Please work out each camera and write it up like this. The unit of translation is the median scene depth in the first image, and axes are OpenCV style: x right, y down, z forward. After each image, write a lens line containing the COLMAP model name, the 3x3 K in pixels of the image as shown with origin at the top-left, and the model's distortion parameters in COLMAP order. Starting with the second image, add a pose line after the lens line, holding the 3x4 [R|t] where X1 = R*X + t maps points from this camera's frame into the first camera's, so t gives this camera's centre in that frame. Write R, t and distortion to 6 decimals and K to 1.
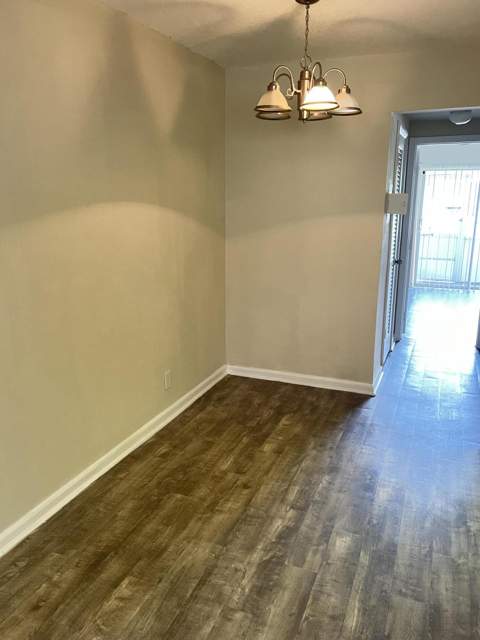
lens RADIAL K [[508.5, 0, 240.8], [0, 508.5, 321.0], [0, 0, 1]] dist [-0.008927, -0.003158]
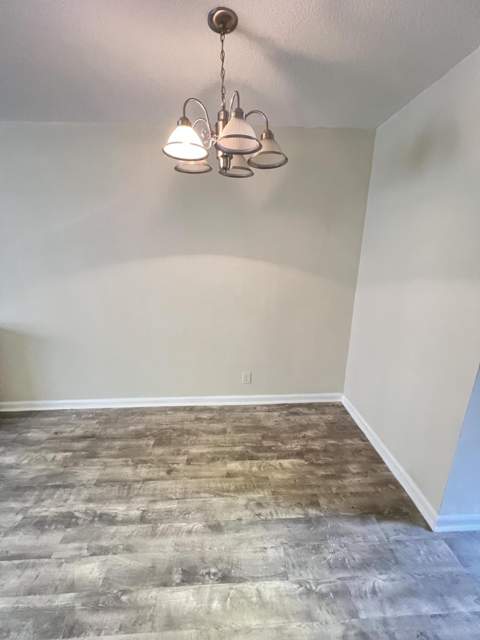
lens RADIAL K [[257.7, 0, 241.2], [0, 257.7, 319.1], [0, 0, 1]] dist [-0.000732, -0.000167]
pose [[0.416730, 0.249246, -0.874192, 0.581048], [-0.224959, 0.960040, 0.166484, -0.210880], [0.880755, 0.127279, 0.456148, 0.815021]]
